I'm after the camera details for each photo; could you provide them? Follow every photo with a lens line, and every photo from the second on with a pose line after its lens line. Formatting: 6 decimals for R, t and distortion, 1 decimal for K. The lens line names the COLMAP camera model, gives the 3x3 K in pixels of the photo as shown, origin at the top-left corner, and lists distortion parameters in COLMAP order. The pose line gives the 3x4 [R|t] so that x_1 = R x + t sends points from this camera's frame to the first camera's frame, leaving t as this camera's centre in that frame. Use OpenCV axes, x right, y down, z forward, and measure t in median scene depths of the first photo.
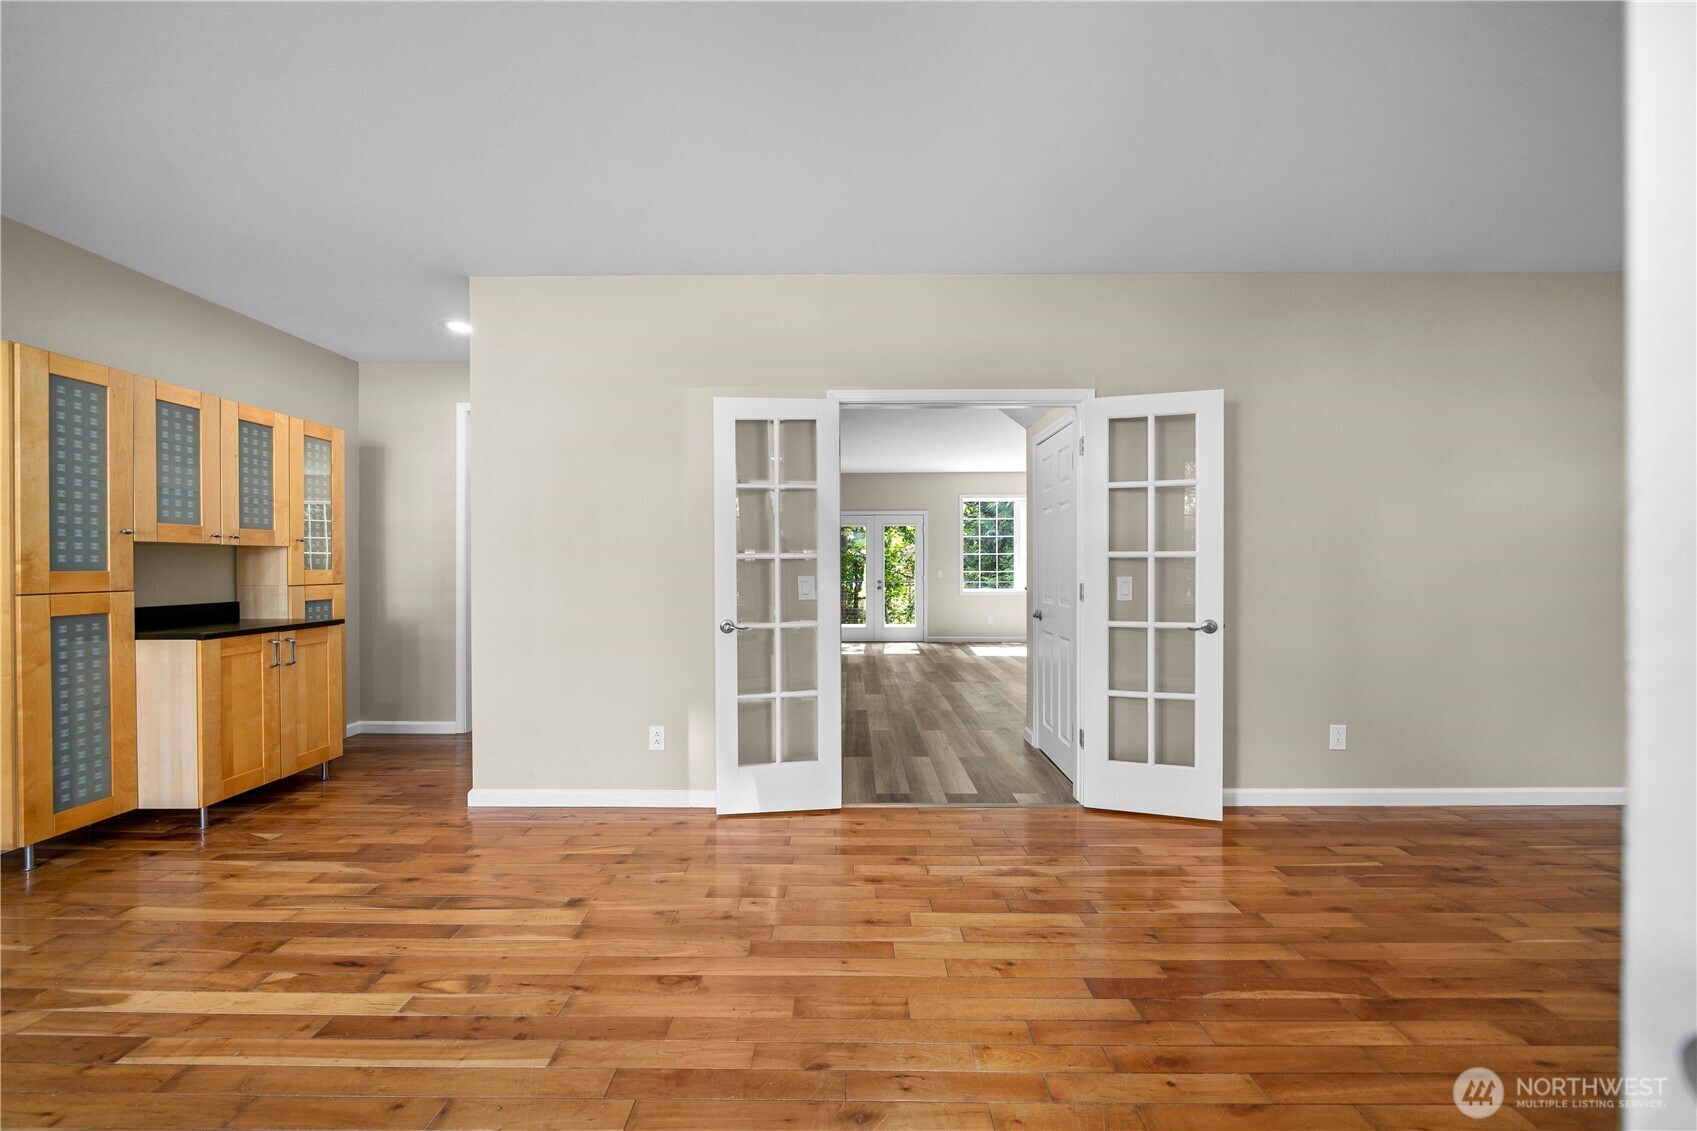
lens RADIAL K [[595.4, 0, 848.8], [0, 595.4, 565.7], [0, 0, 1]] dist [-0.006695, -0.000135]
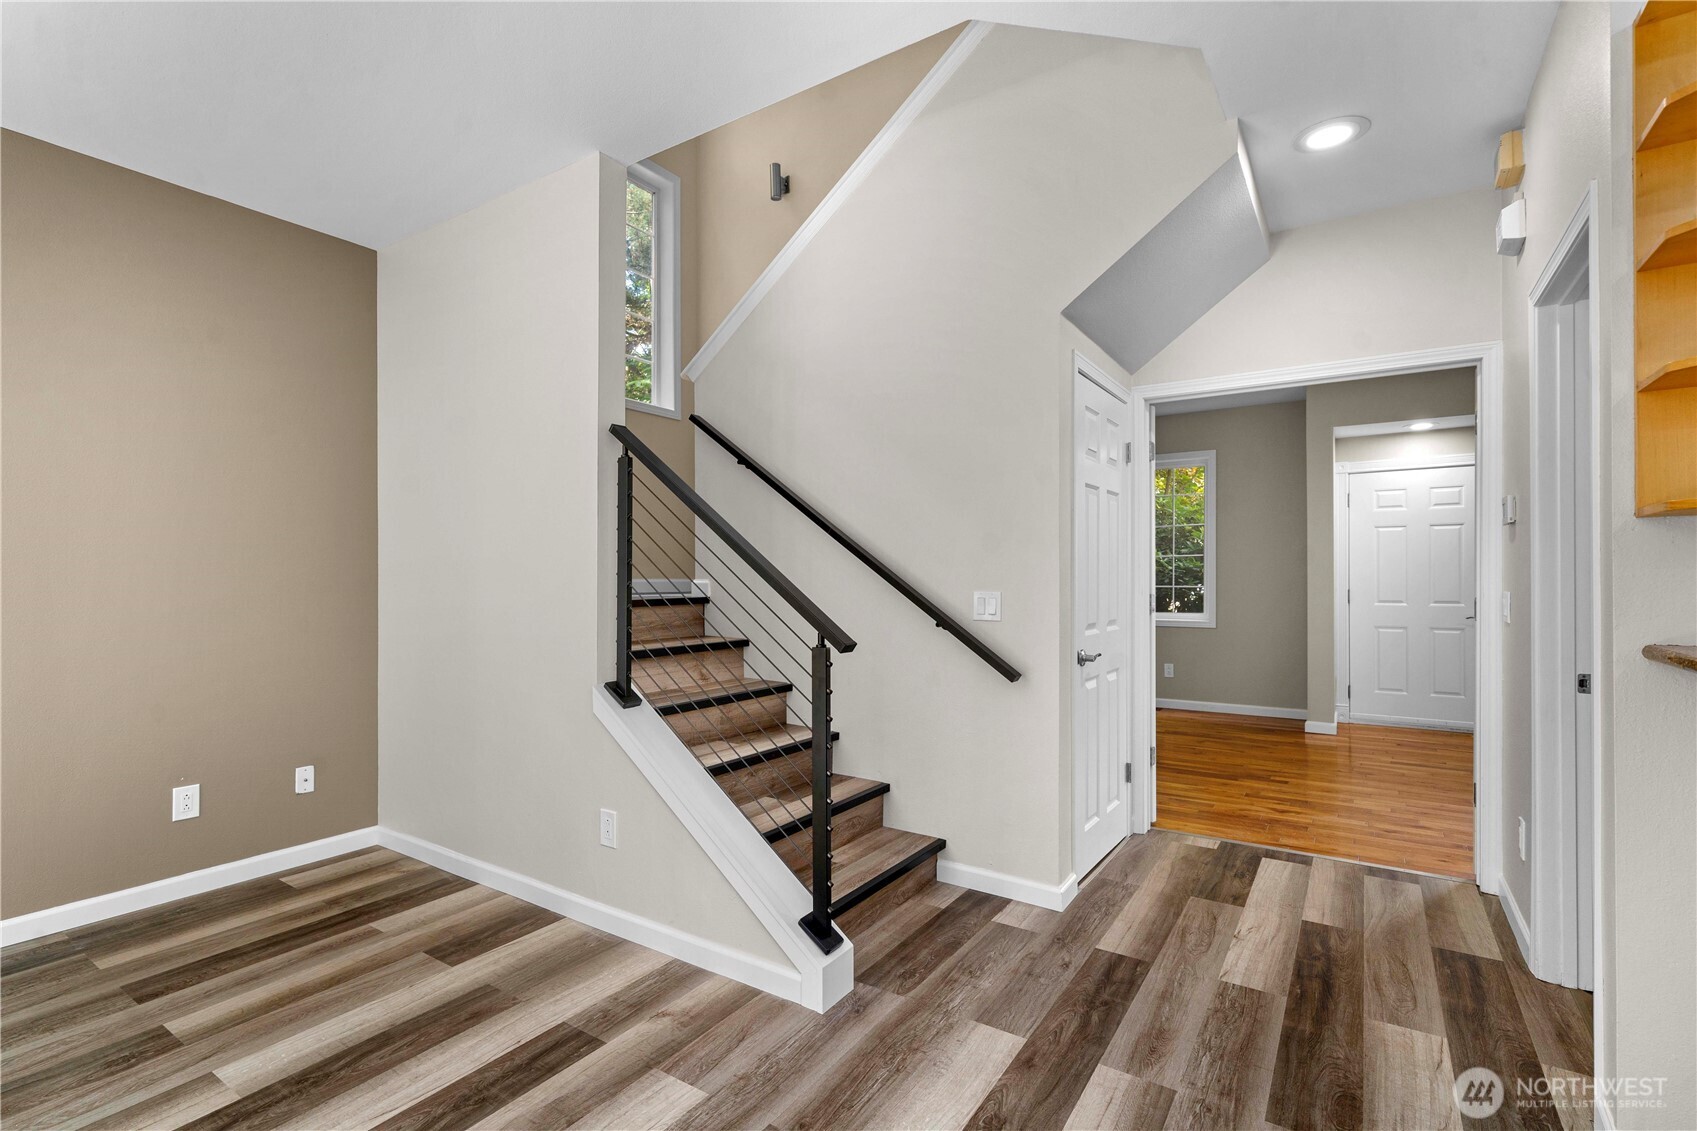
lens RADIAL K [[779.4, 0, 846.6], [0, 779.4, 578.5], [0, 0, 1]] dist [-0.004249, -0.001517]
pose [[-0.834511, 0.003170, 0.550982, 0.131211], [0.002591, 0.999995, -0.001830, 0.012076], [-0.550985, -0.000099, -0.834515, 2.673662]]
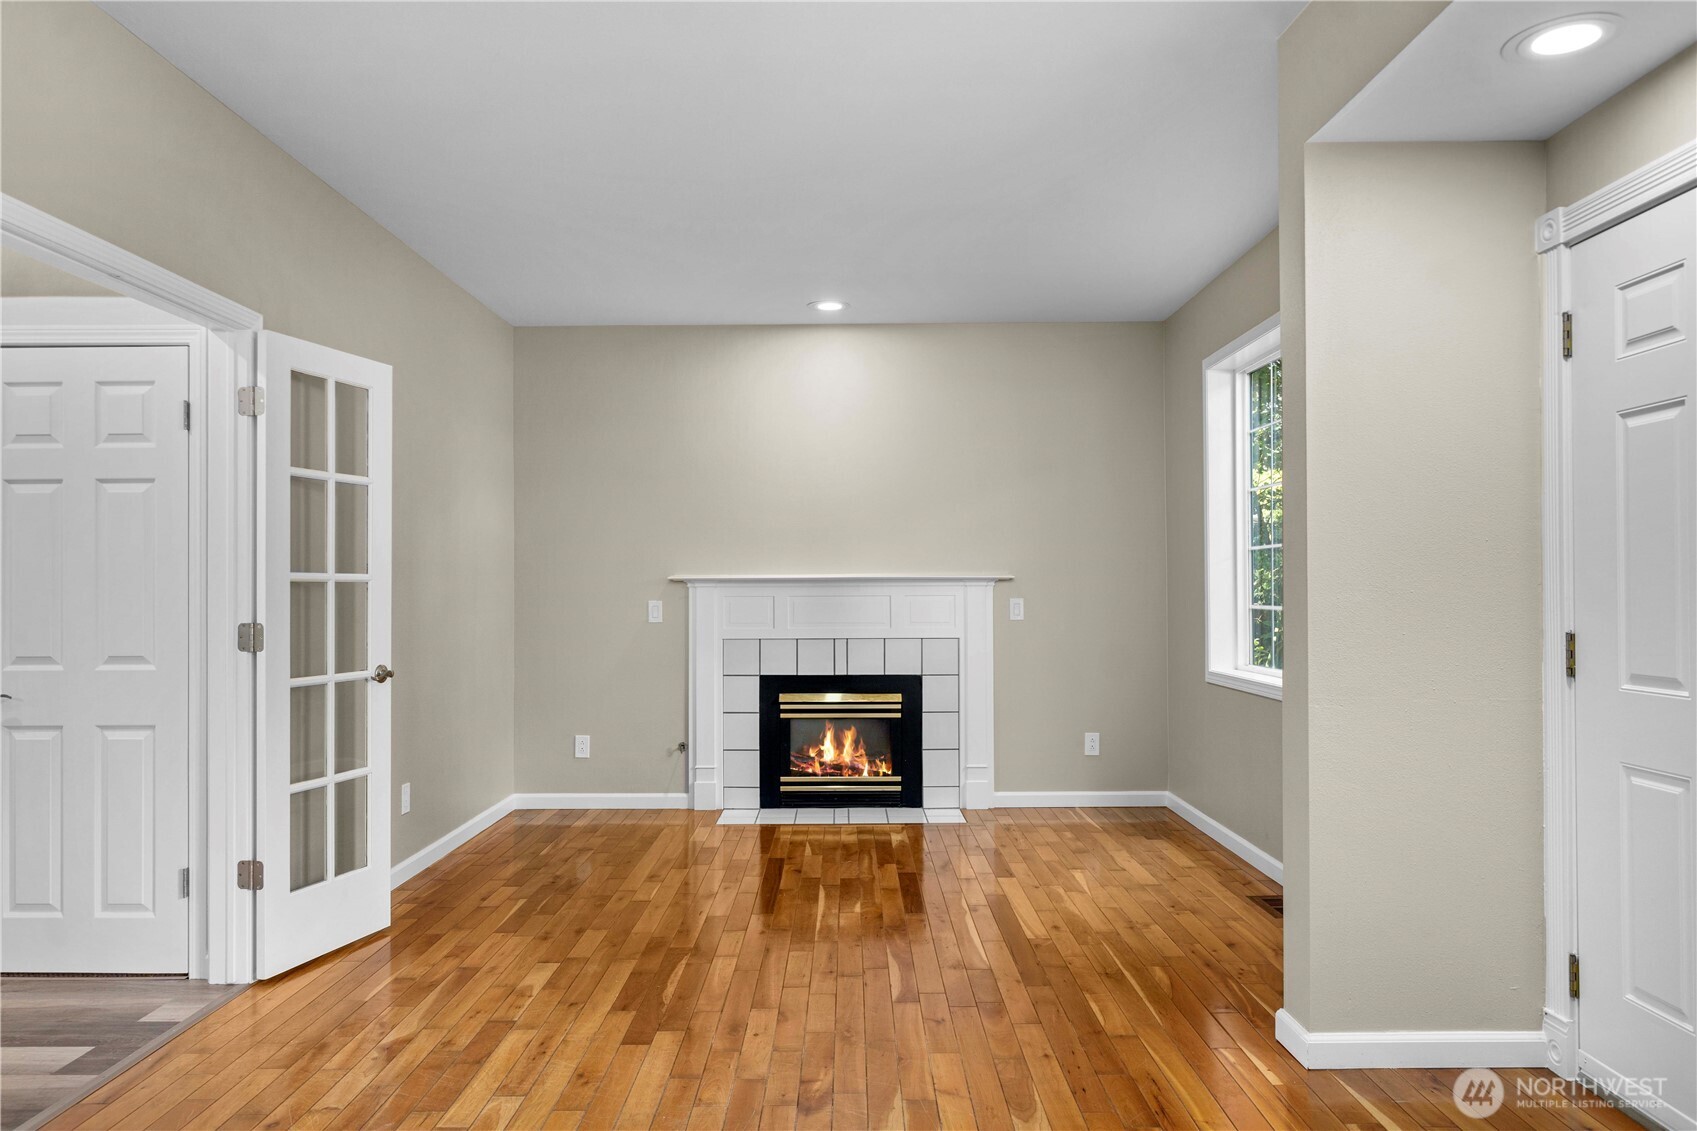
lens RADIAL K [[1162.4, 0, 850.4], [0, 1162.4, 572.2], [0, 0, 1]] dist [-0.000590, -0.001219]
pose [[-0.007090, 0.013140, 0.999889, -0.958172], [0.004953, 0.999902, -0.013105, -0.005173], [-0.999963, 0.004860, -0.007155, 0.444844]]
